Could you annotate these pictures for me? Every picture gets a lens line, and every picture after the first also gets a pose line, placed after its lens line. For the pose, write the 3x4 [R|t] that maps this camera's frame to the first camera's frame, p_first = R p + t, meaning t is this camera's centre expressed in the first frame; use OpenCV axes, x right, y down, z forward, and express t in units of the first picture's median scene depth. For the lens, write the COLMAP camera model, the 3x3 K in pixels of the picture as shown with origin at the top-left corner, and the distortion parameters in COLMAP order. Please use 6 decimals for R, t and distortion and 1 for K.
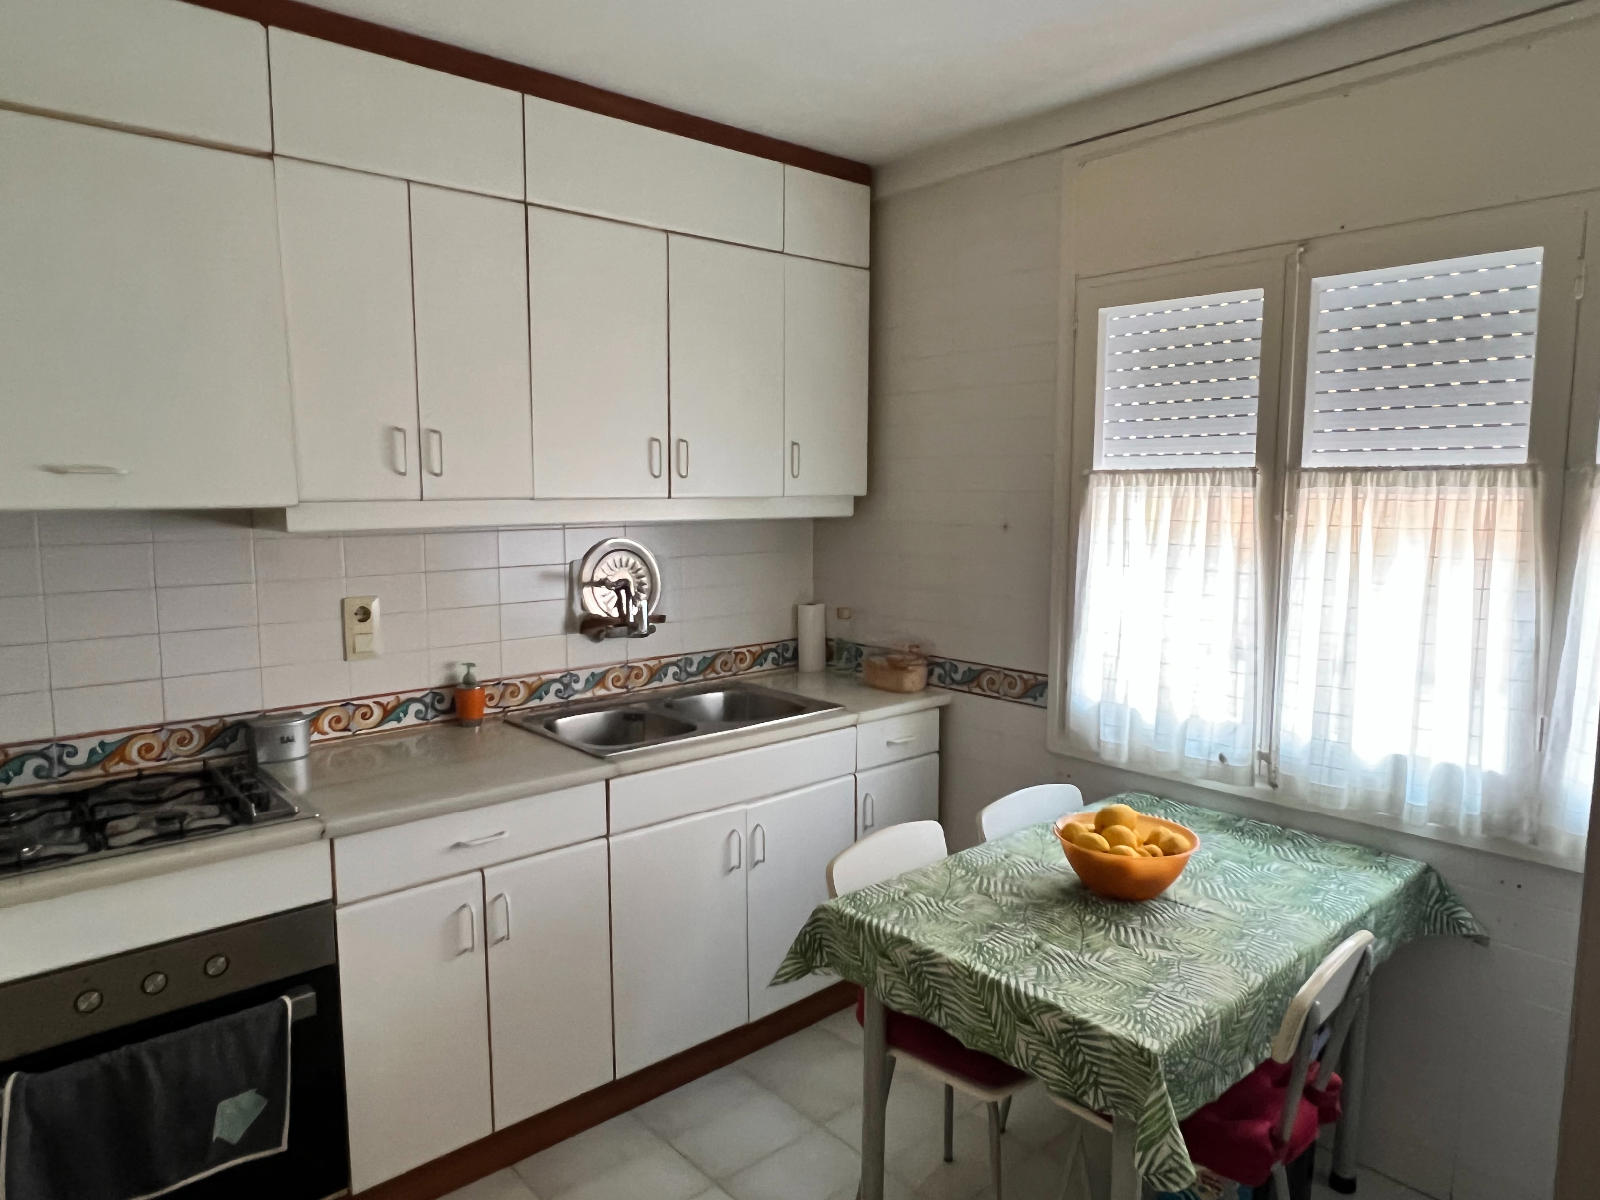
lens RADIAL K [[1022.0, 0, 798.1], [0, 1022.0, 601.0], [0, 0, 1]] dist [-0.000596, 0.000624]
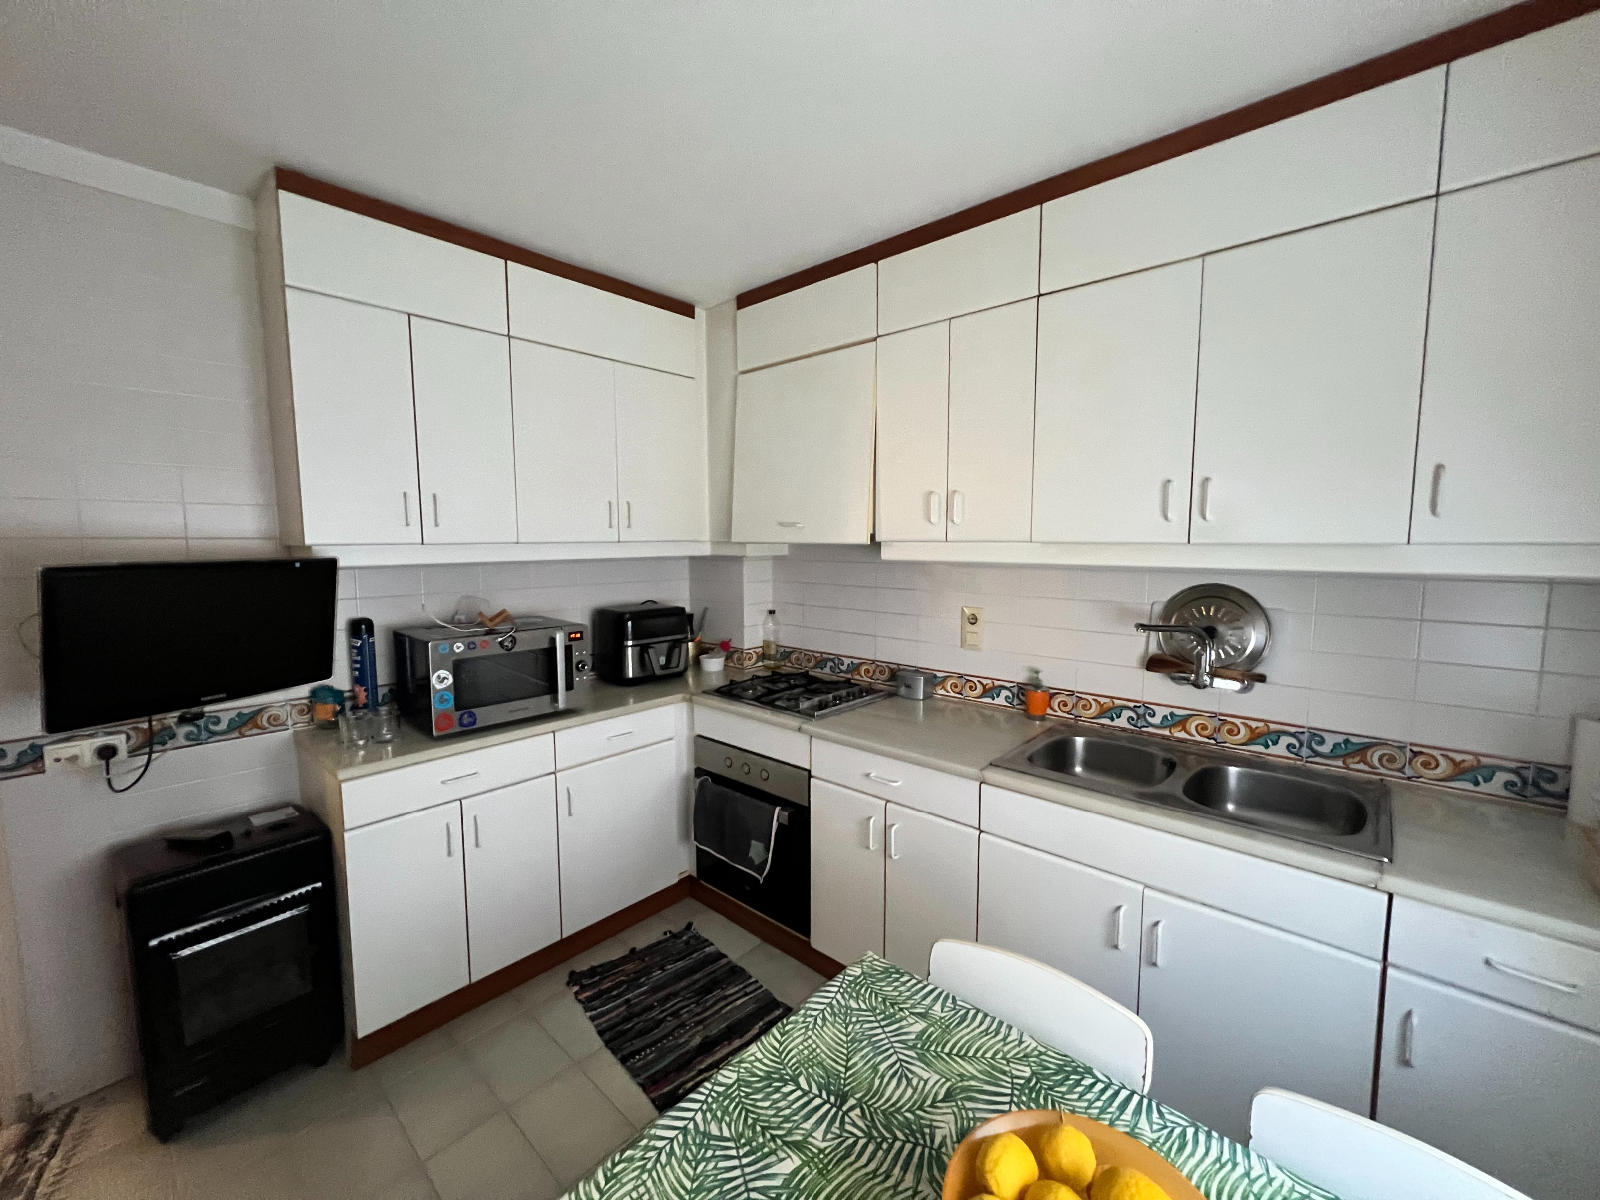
lens RADIAL K [[650.1, 0, 798.3], [0, 650.1, 596.4], [0, 0, 1]] dist [-0.009234, 0.000194]
pose [[0.097096, 0.092490, -0.990968, 0.460430], [-0.109384, 0.990633, 0.081741, -0.066881], [0.989246, 0.100459, 0.106304, 0.632939]]
